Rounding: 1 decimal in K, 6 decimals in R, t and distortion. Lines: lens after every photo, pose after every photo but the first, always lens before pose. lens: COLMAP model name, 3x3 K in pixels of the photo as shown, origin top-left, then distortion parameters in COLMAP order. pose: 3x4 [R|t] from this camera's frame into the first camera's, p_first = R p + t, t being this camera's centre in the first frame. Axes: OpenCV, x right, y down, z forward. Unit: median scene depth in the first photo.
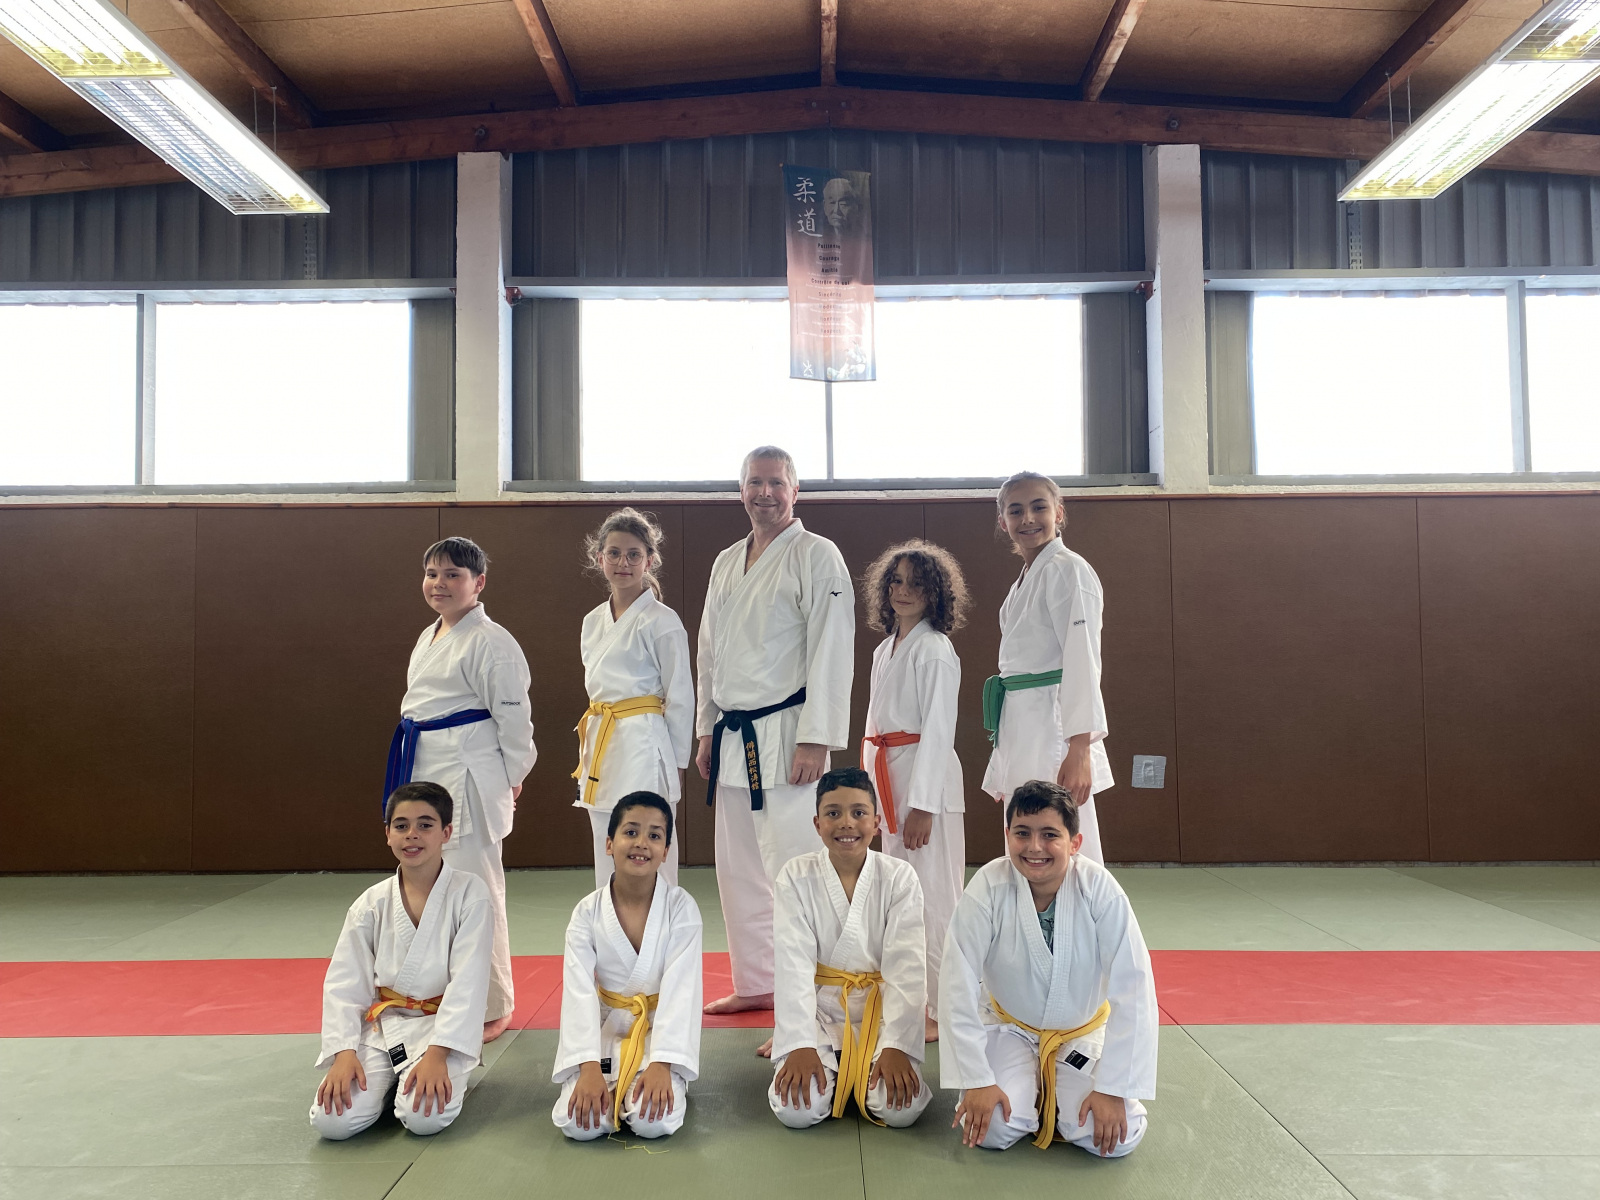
lens RADIAL K [[1235.4, 0, 800.0], [0, 1235.4, 600.0], [0, 0, 1]] dist [0.008859, 0.001735]
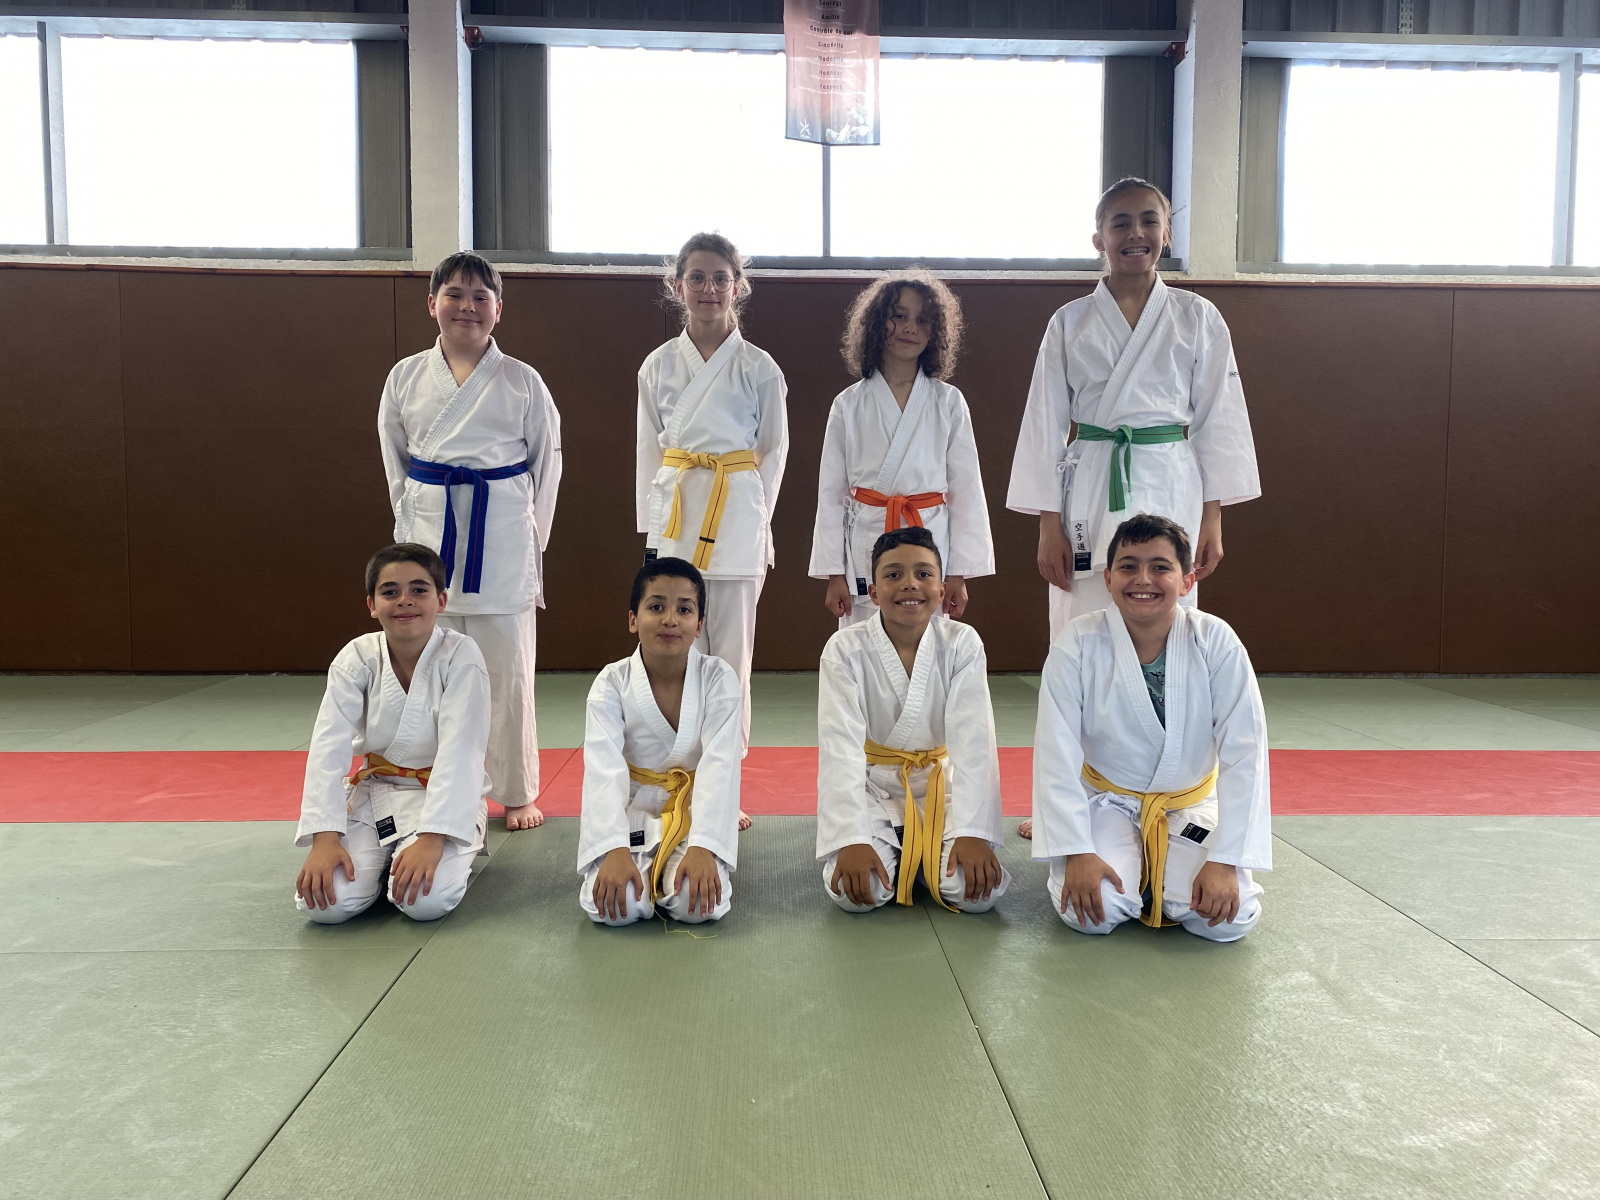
lens RADIAL K [[1255.8, 0, 790.8], [0, 1255.8, 577.4], [0, 0, 1]] dist [0.009826, 0.002176]
pose [[0.999062, 0.013141, 0.041268, -0.036571], [-0.017710, 0.993507, 0.112380, 0.033615], [-0.039523, -0.113006, 0.992808, 0.050635]]
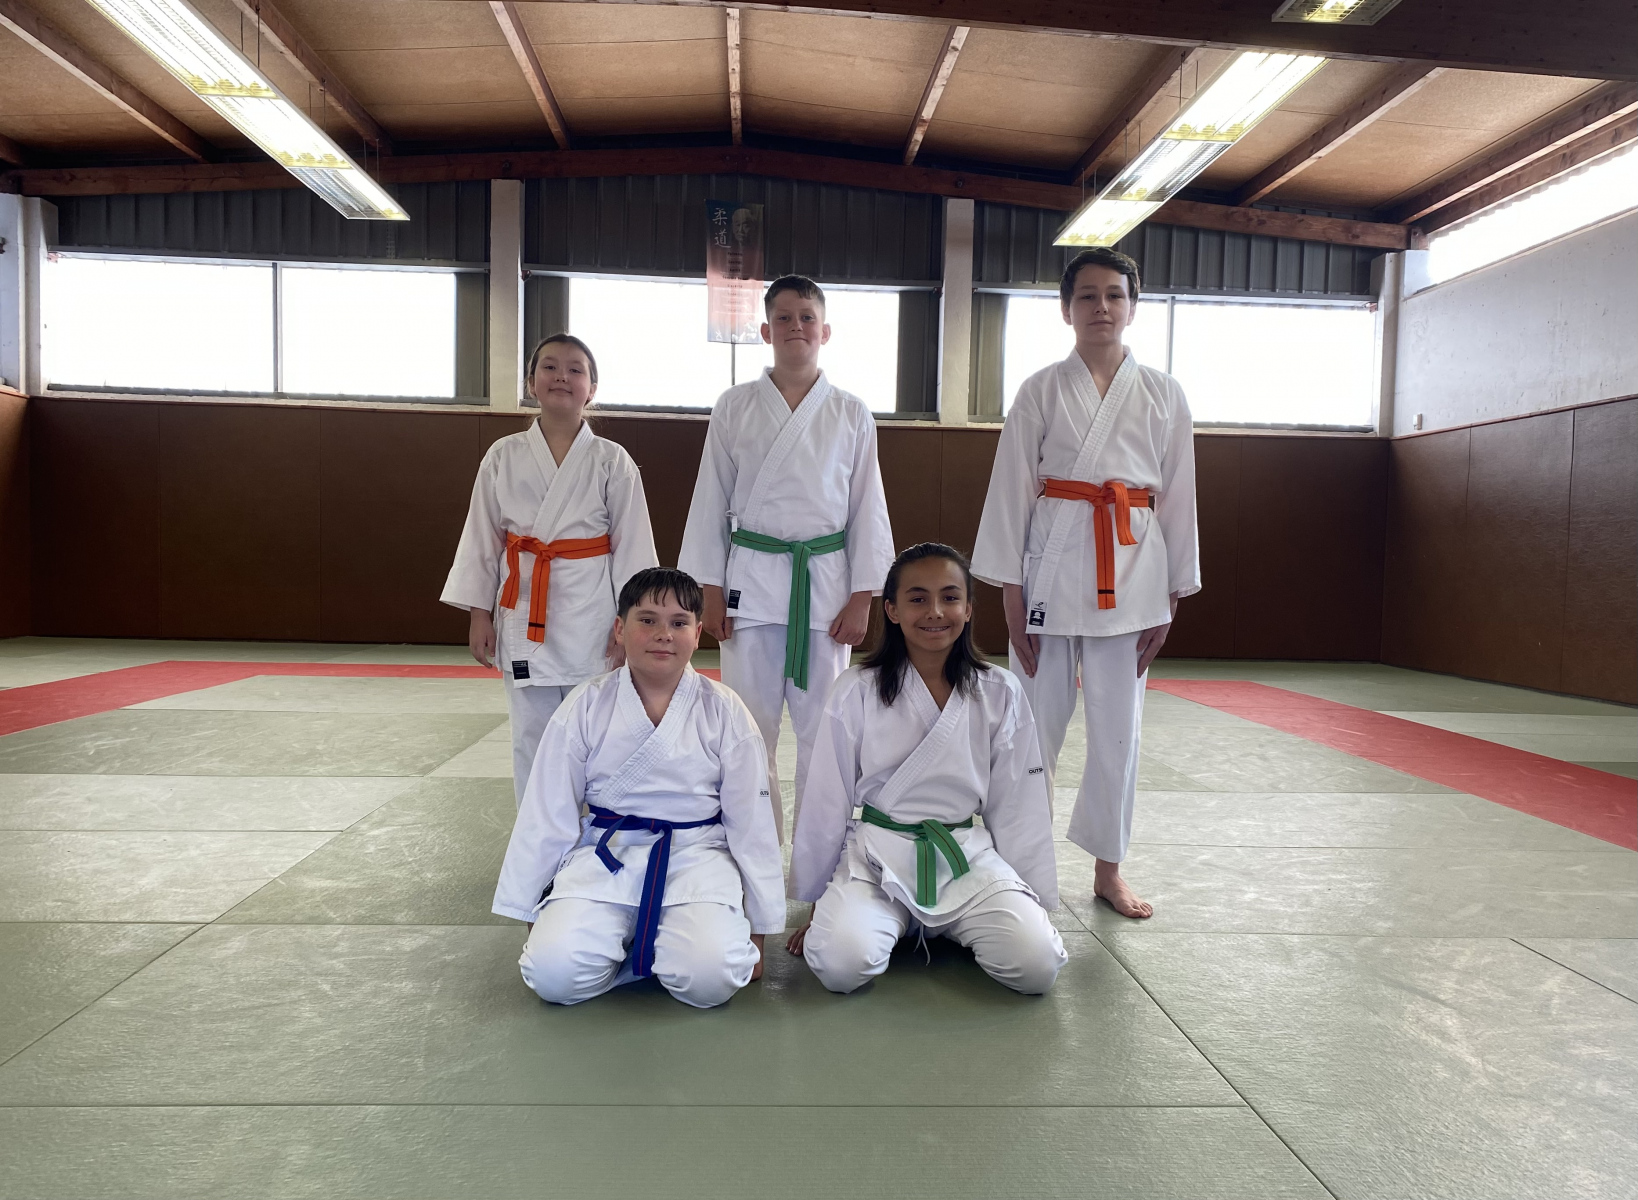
lens RADIAL K [[1381.1, 0, 837.4], [0, 1381.1, 632.7], [0, 0, 1]] dist [0.013913, 0.000853]
pose [[0.996585, 0.027219, 0.077957, 0.029345], [-0.035628, 0.993447, 0.108602, -0.008490], [-0.074490, -0.111009, 0.991024, -0.776004]]
